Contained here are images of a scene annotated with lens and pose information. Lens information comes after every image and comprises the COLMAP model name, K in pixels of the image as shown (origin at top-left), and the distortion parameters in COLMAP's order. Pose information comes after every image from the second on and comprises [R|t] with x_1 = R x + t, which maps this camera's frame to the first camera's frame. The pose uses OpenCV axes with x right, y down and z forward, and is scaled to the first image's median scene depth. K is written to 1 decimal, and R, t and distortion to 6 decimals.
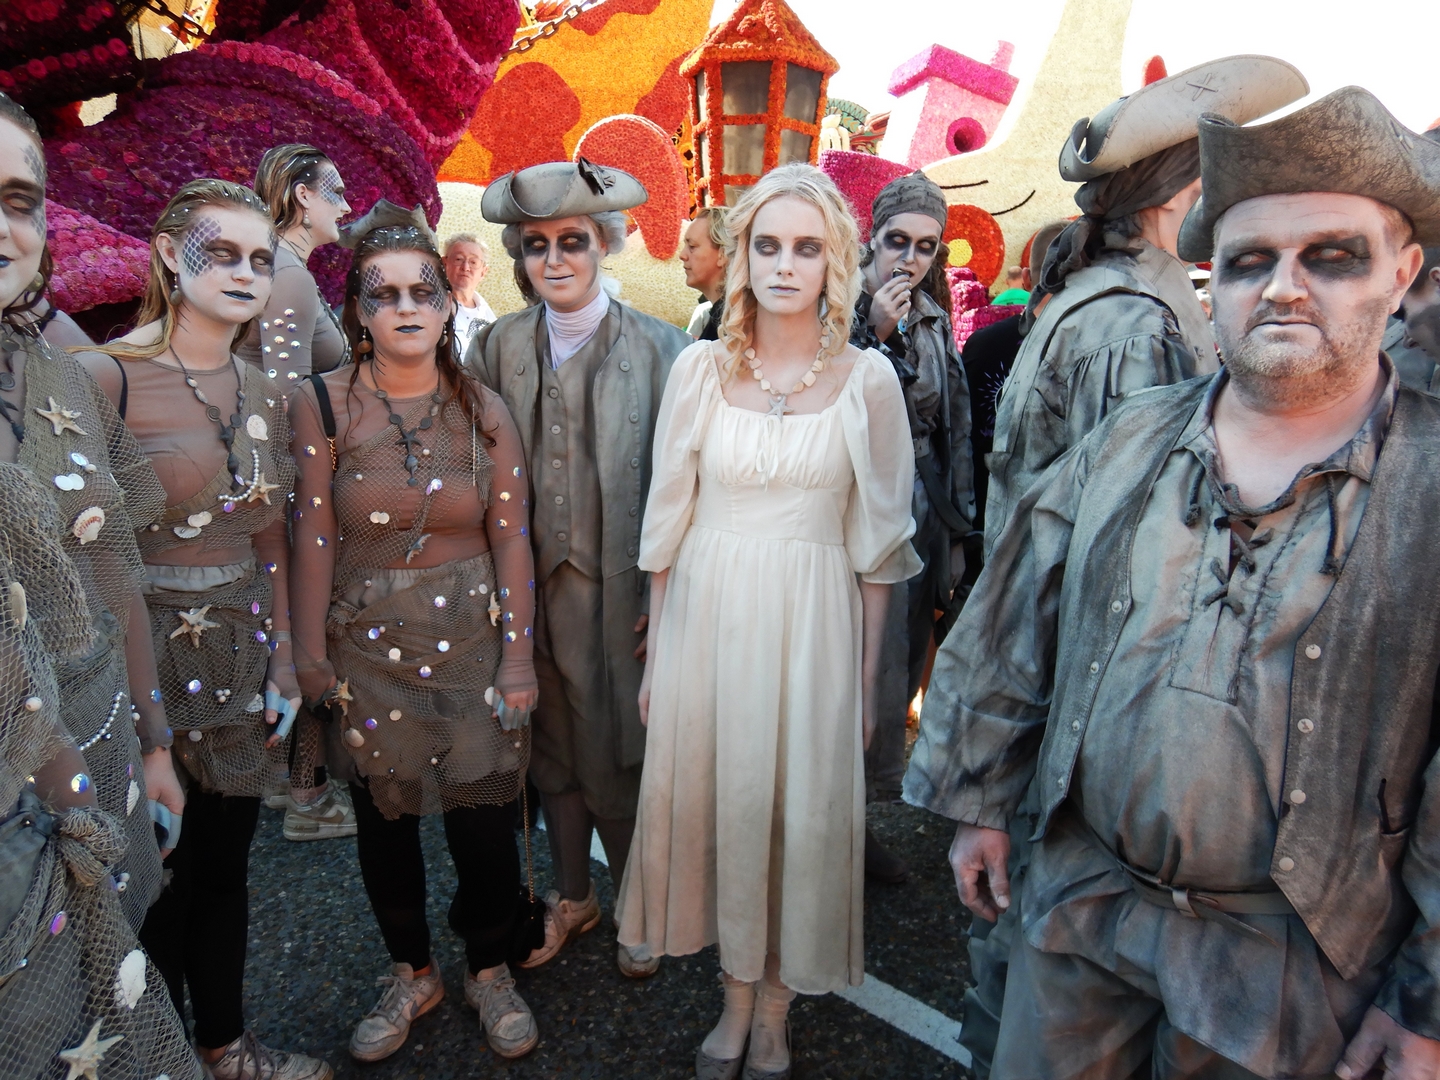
lens RADIAL K [[1010.3, 0, 717.7], [0, 1010.3, 538.9], [0, 0, 1]] dist [0.036317, 0.000585]
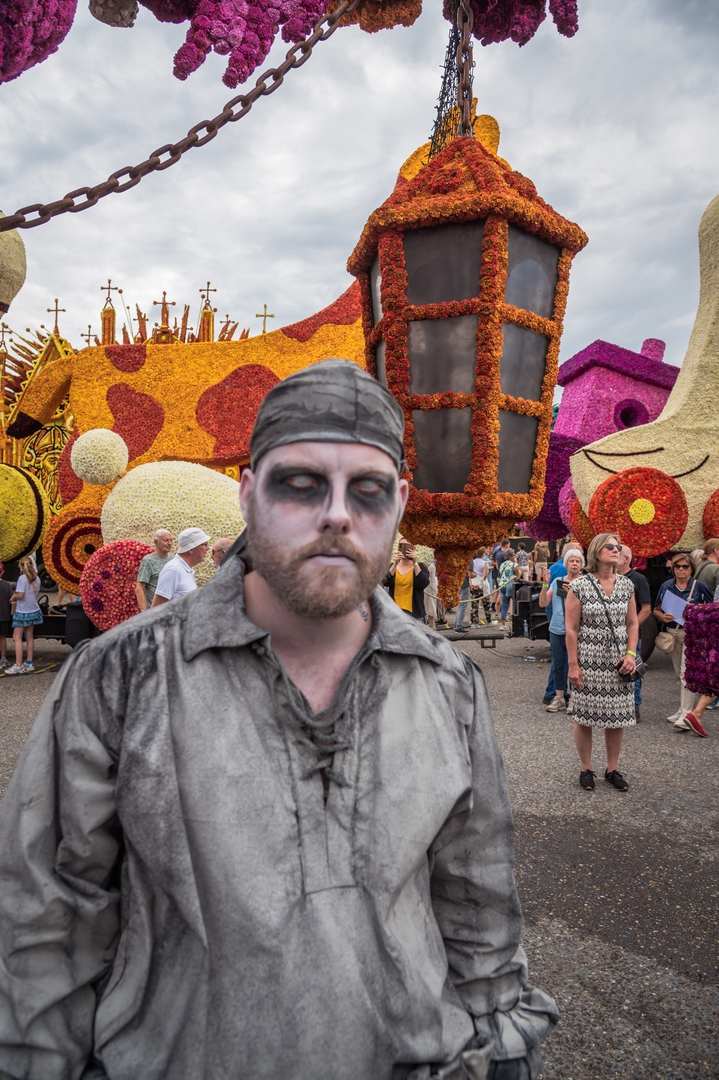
lens RADIAL K [[763.6, 0, 359.9], [0, 763.6, 542.3], [0, 0, 1]] dist [-0.012768, -0.003621]
pose [[0.997152, -0.017115, -0.073457, 0.002738], [-0.001027, 0.970745, -0.240110, -0.057465], [0.075417, 0.239502, 0.967962, 0.205695]]
